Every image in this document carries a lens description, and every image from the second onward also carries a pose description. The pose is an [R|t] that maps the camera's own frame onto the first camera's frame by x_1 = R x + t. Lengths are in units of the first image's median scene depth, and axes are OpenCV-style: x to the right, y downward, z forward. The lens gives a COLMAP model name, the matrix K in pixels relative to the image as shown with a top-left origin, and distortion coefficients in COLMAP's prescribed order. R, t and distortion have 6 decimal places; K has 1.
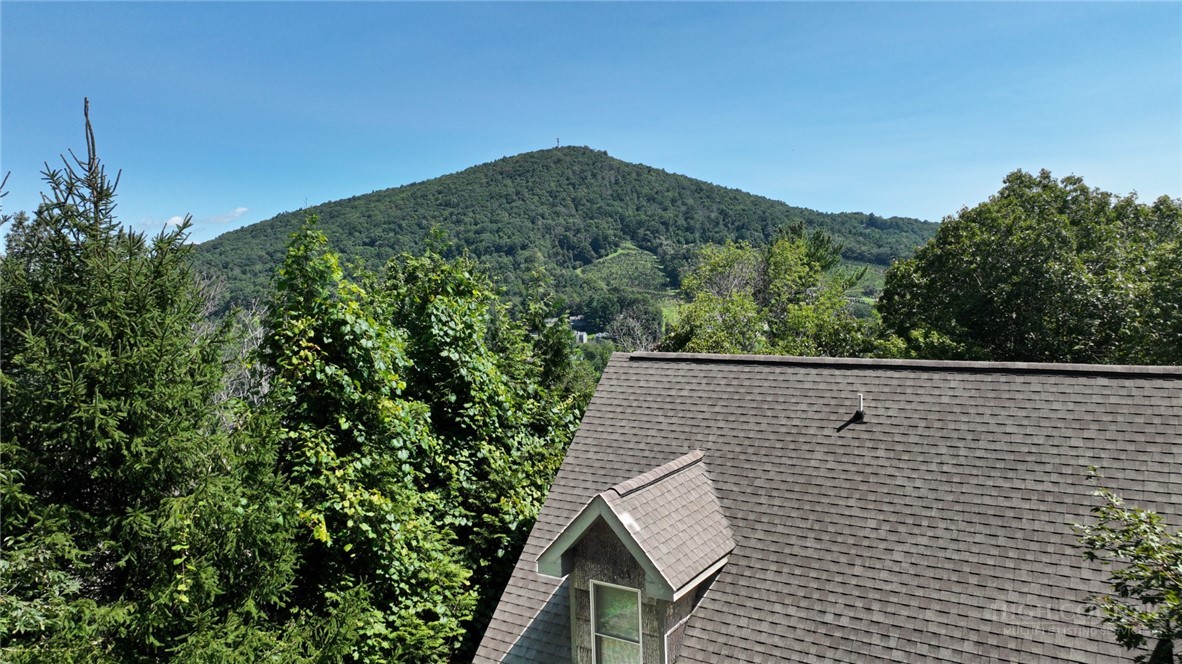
lens RADIAL K [[846.9, 0, 591.9], [0, 846.9, 322.6], [0, 0, 1]] dist [-0.003506, 0.015237]
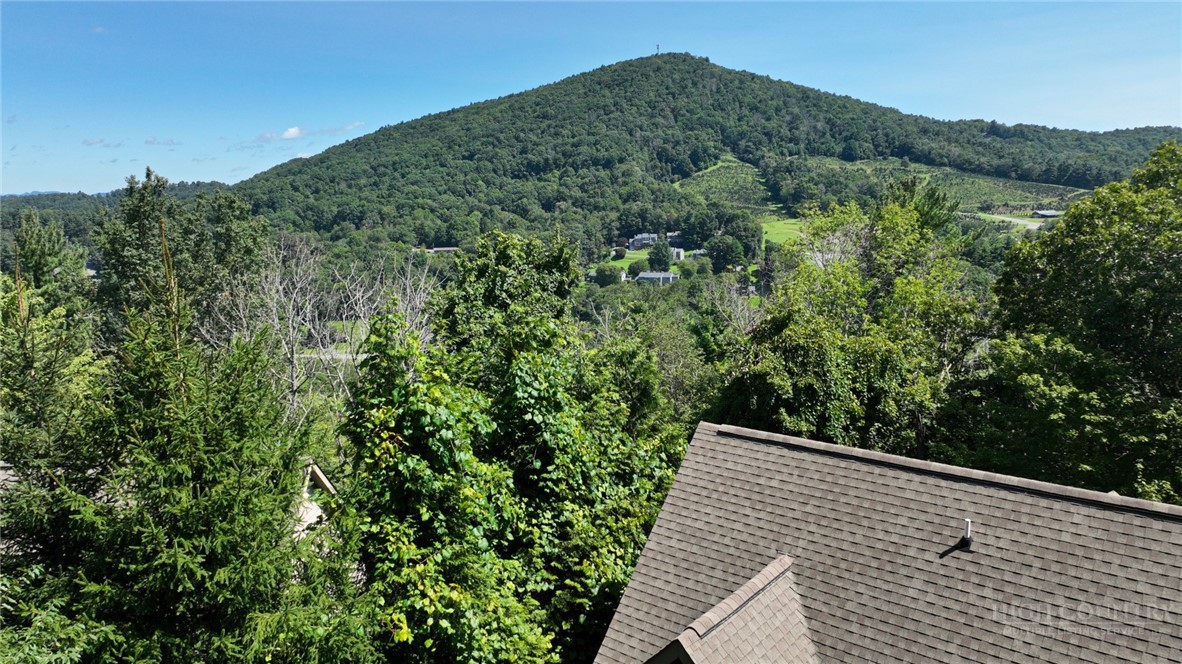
lens RADIAL K [[846.9, 0, 587.7], [0, 846.9, 332.2], [0, 0, 1]] dist [-0.003506, 0.015237]
pose [[0.992914, 0.019236, -0.117271, 0.008163], [-0.005906, 0.993581, 0.112967, -0.159806], [0.118691, -0.111474, 0.986654, 0.049766]]
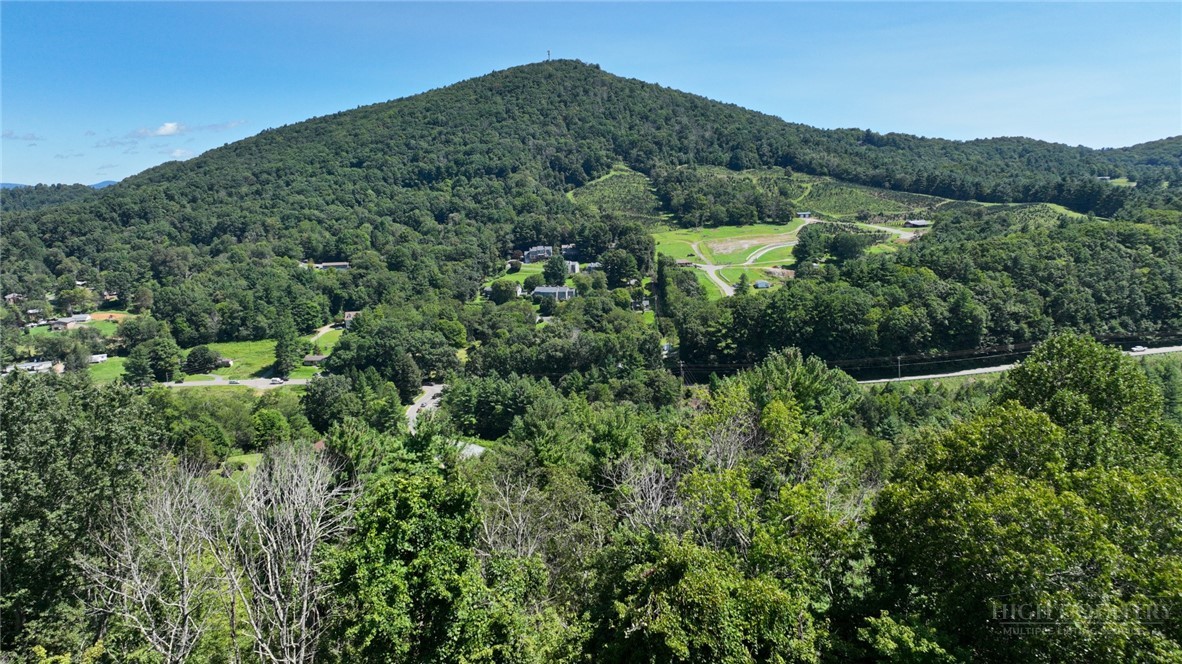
lens RADIAL K [[846.9, 0, 592.9], [0, 846.9, 335.8], [0, 0, 1]] dist [-0.003506, 0.015237]
pose [[0.999944, -0.000867, 0.010556, -0.001613], [-0.000316, 0.993755, 0.111587, -0.749540], [-0.010587, -0.111584, 0.993699, 0.068734]]
